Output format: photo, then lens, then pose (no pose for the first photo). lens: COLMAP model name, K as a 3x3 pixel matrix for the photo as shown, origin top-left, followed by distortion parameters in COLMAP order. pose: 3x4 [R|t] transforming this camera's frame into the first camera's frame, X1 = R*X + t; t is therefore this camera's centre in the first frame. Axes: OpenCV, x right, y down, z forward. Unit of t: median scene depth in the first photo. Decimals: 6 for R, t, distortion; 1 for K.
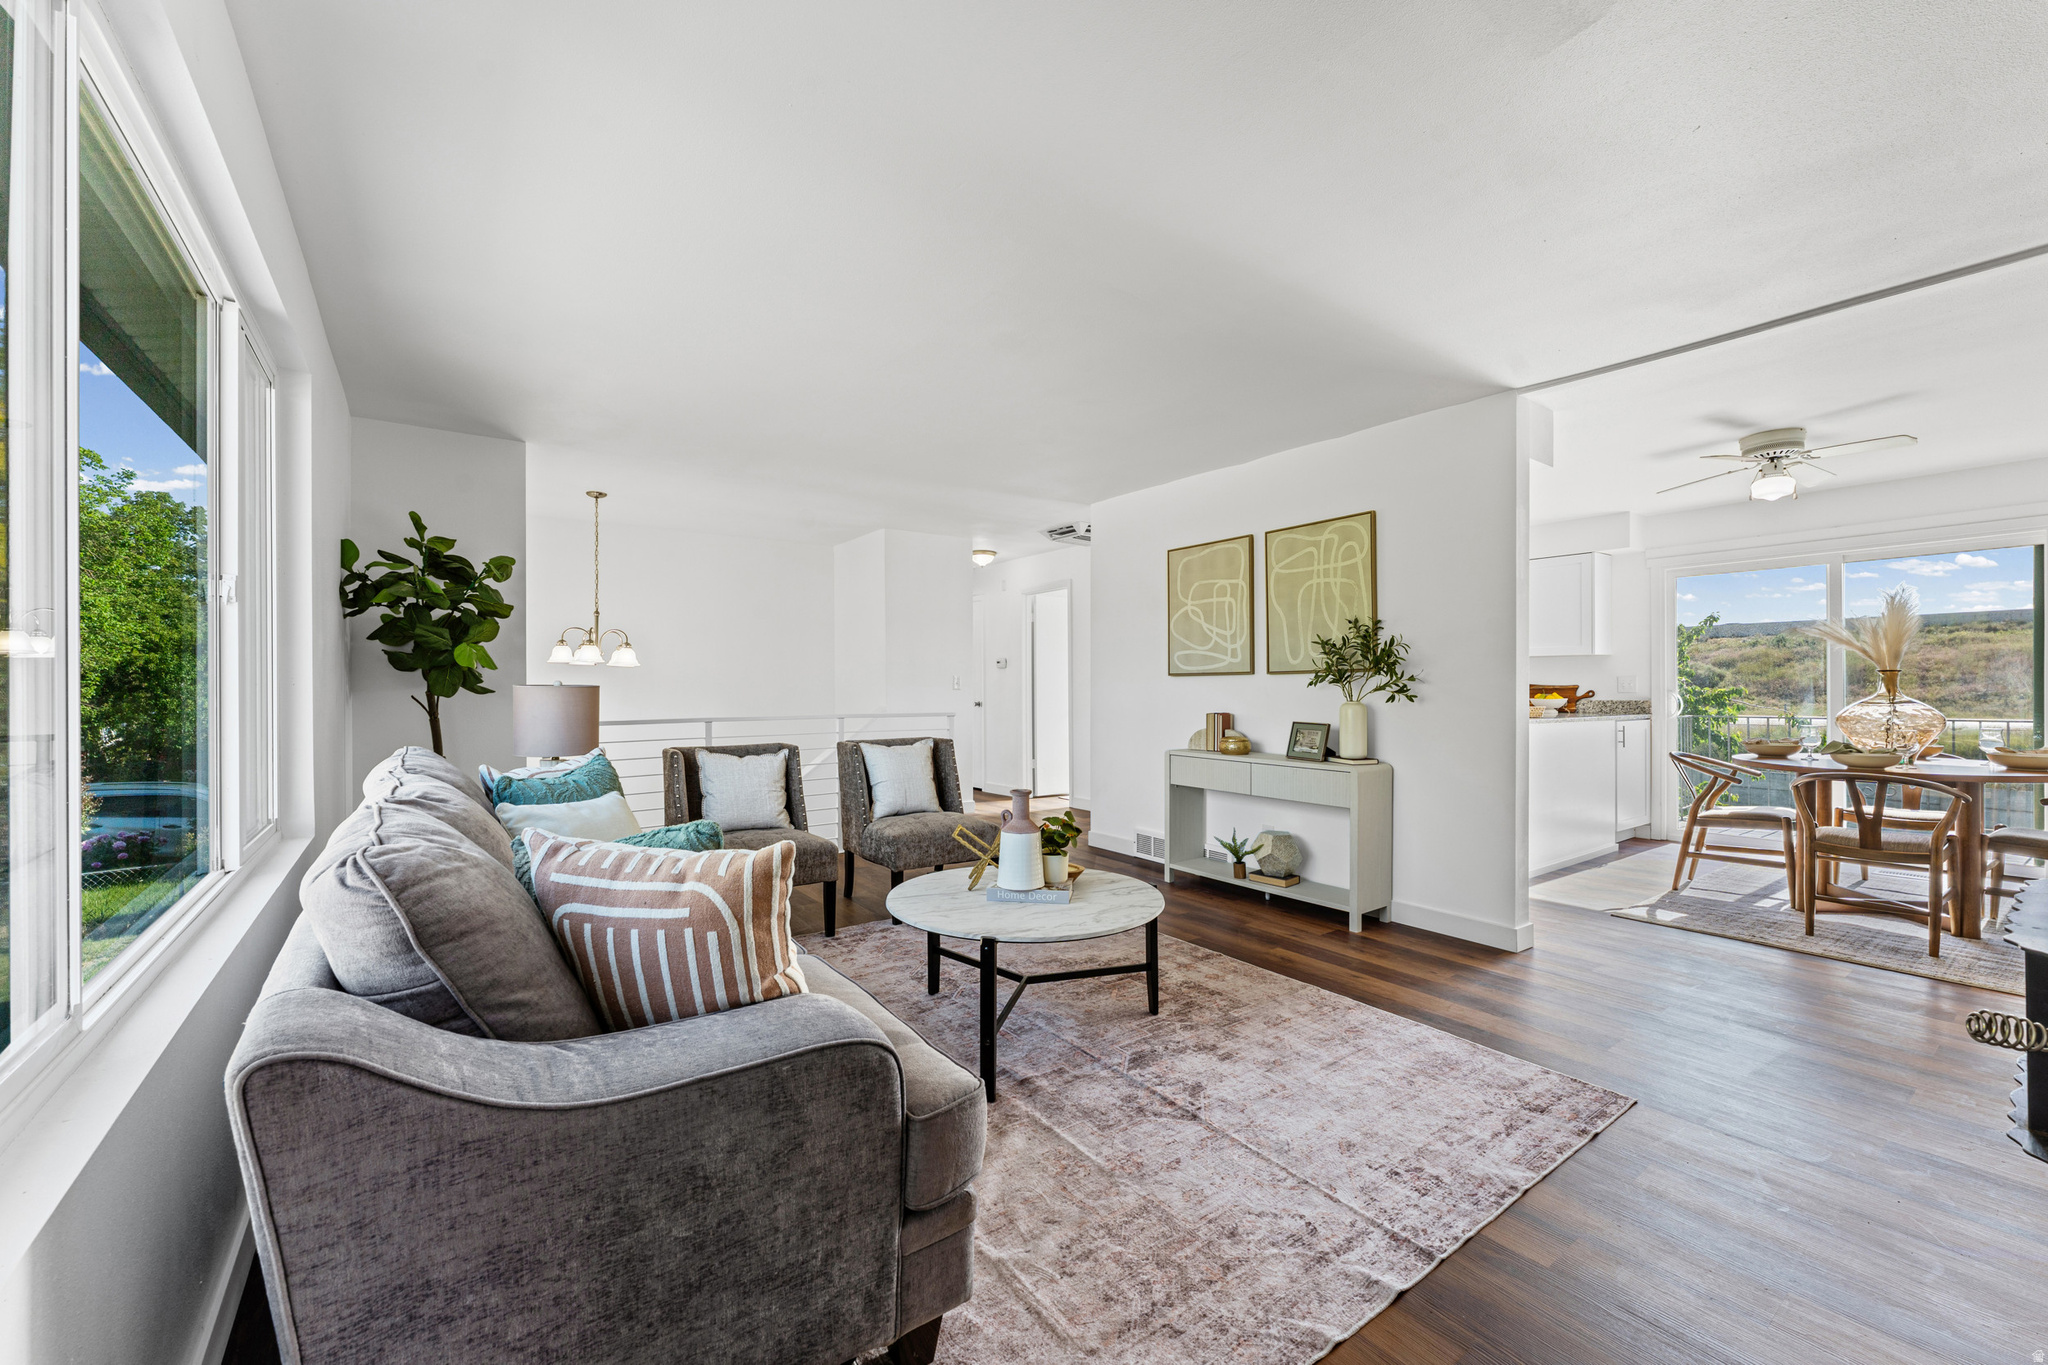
lens RADIAL K [[821.8, 0, 1020.2], [0, 821.8, 698.2], [0, 0, 1]] dist [-0.006868, 0.002158]
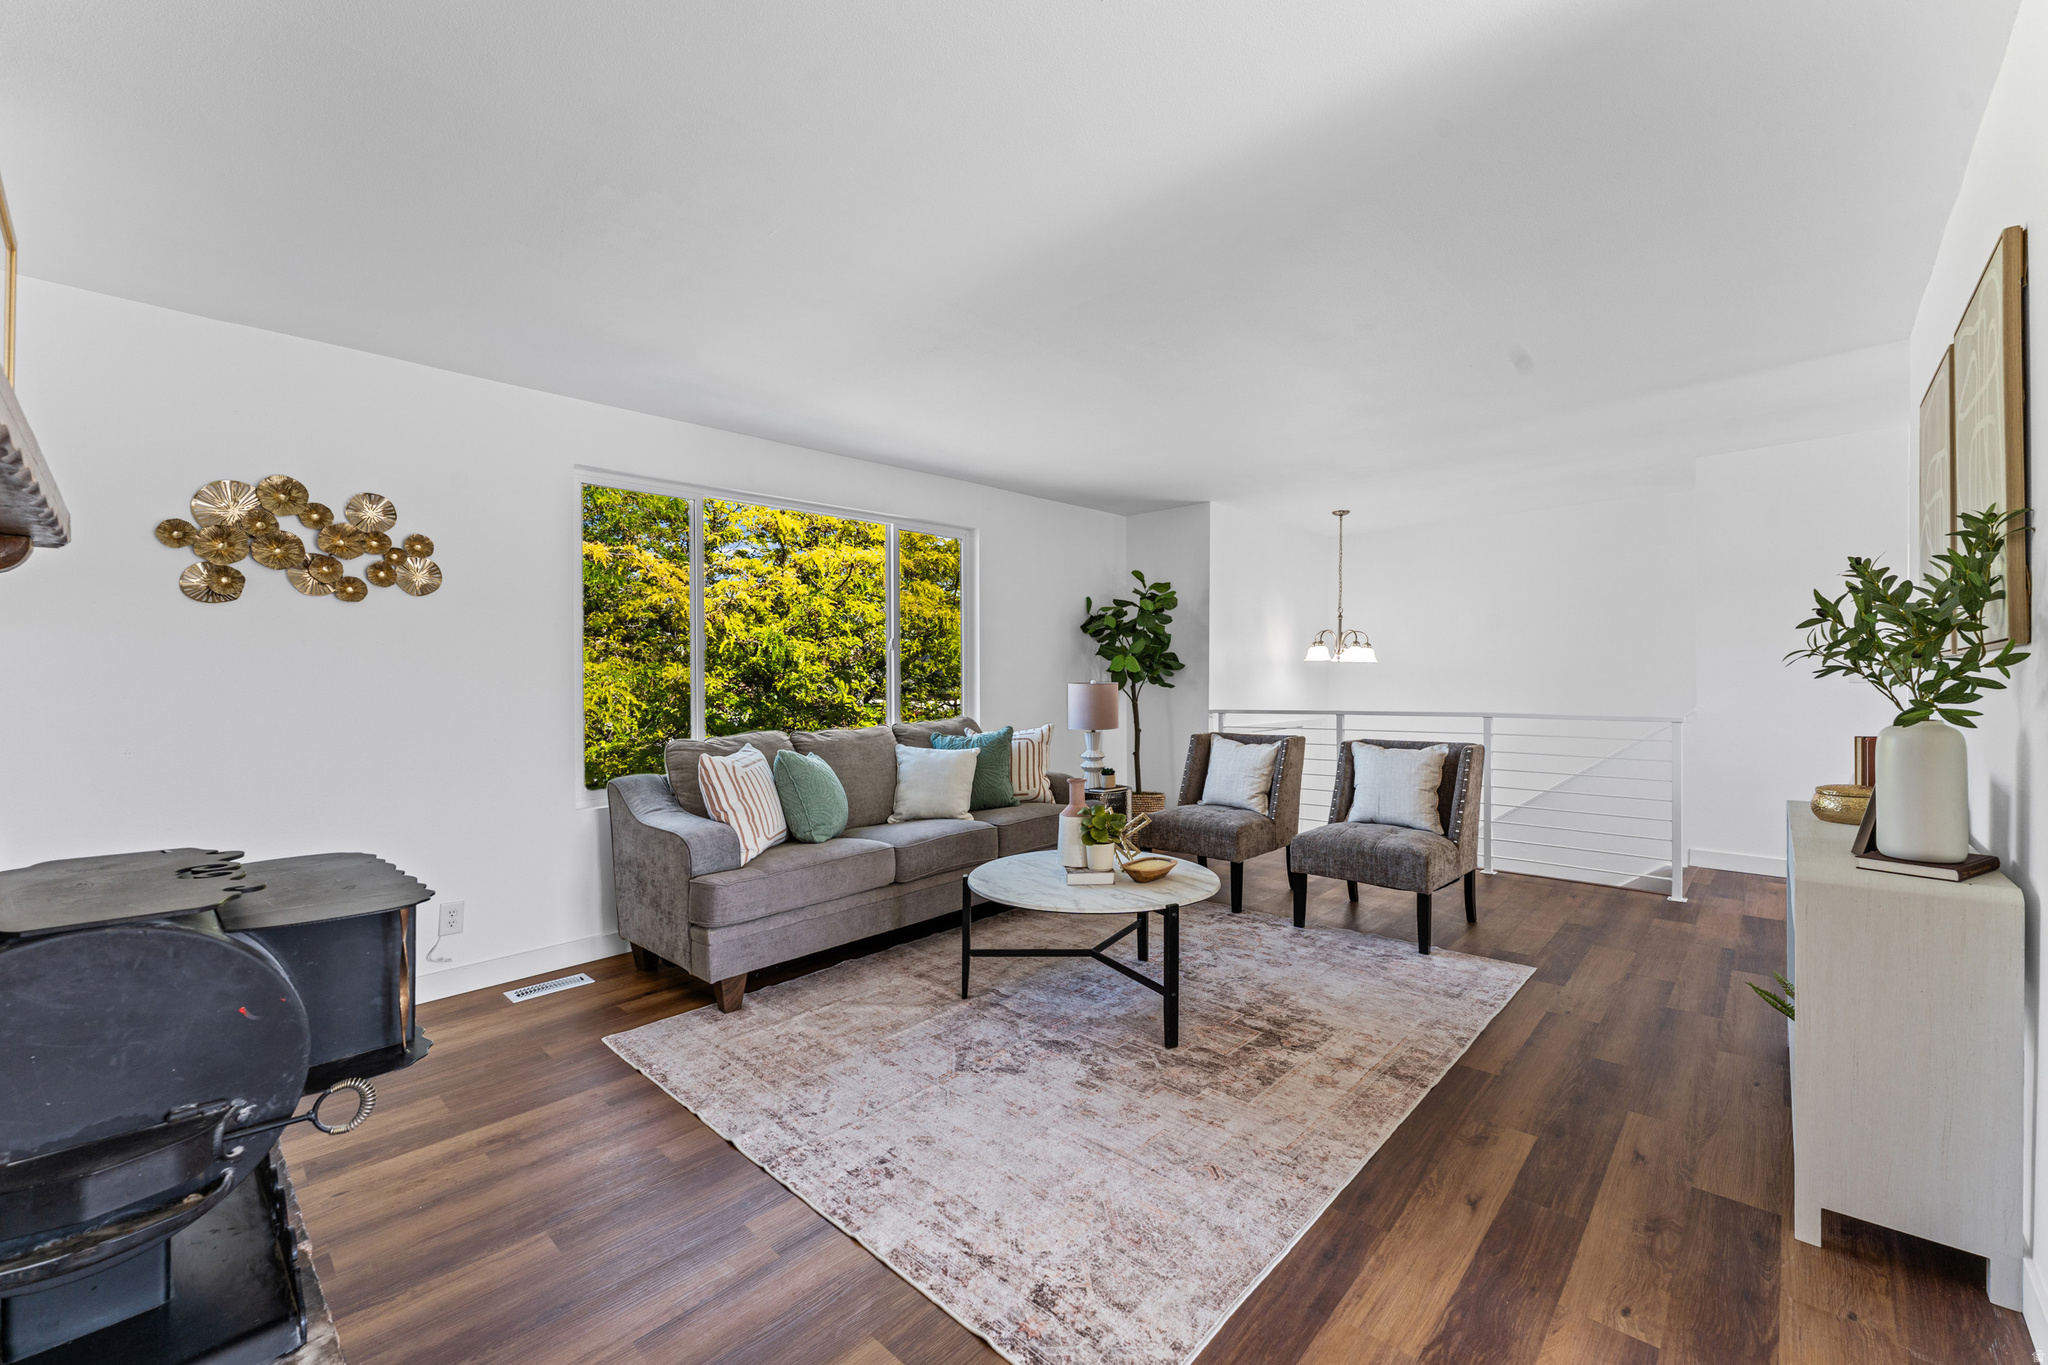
lens RADIAL K [[821.8, 0, 1009.8], [0, 821.8, 694.4], [0, 0, 1]] dist [-0.006868, 0.002158]
pose [[0.178320, 0.016442, -0.983835, 0.789039], [-0.006361, 0.999859, 0.015557, -0.015497], [0.983952, 0.003484, 0.178399, 0.511354]]
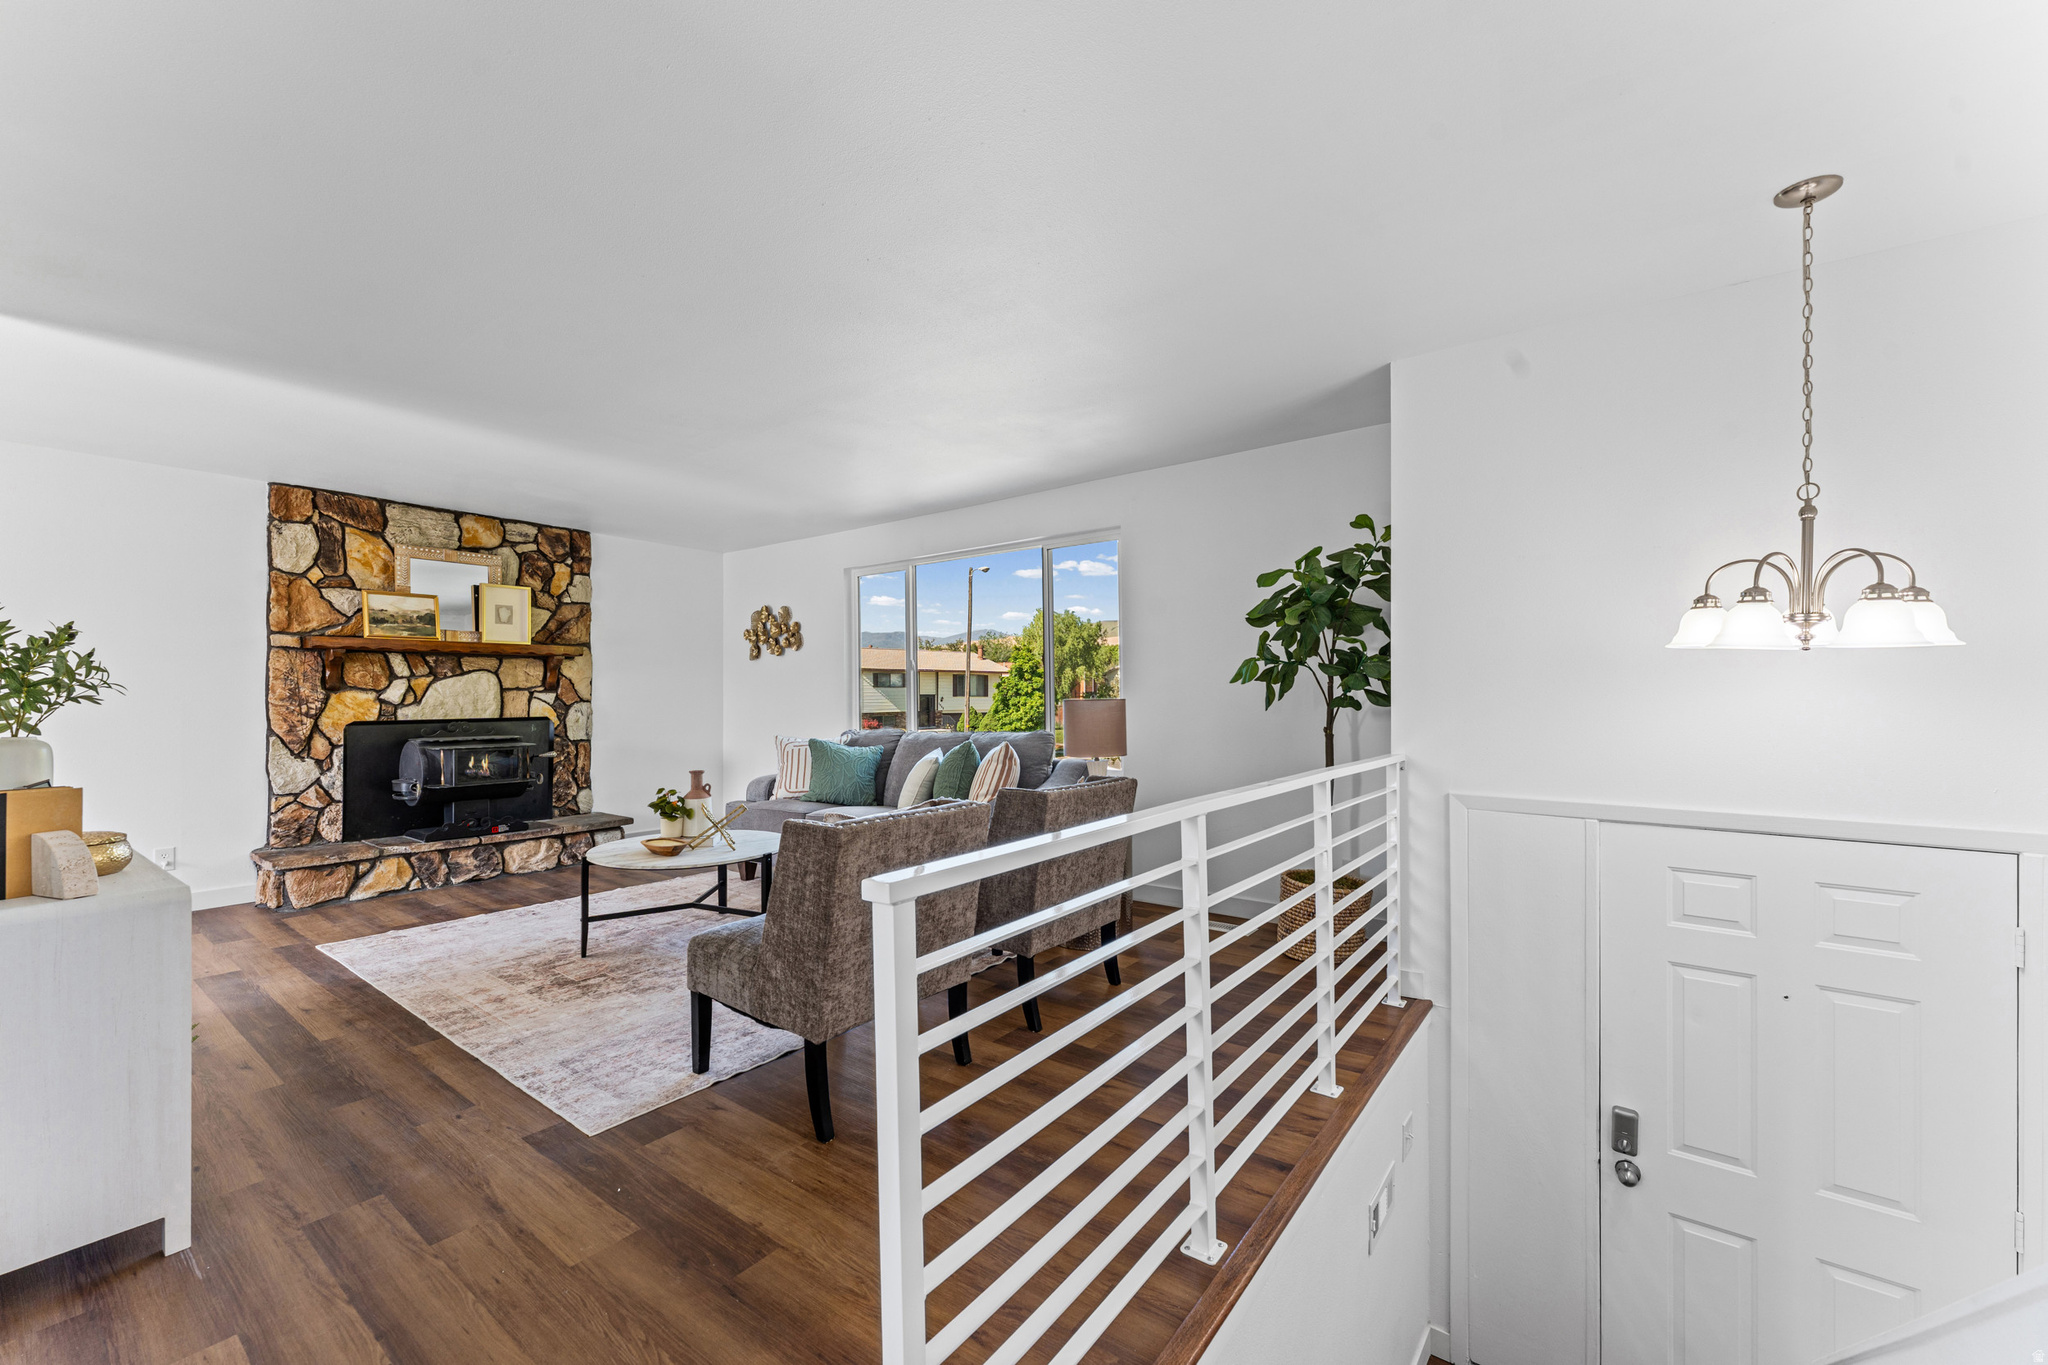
lens RADIAL K [[821.8, 0, 1040.5], [0, 821.8, 723.4], [0, 0, 1]] dist [-0.006868, 0.002158]
pose [[-0.954608, 0.016317, -0.297417, -0.115252], [-0.000814, 0.998352, 0.057383, -0.046145], [0.297863, 0.055020, -0.953022, 1.884206]]
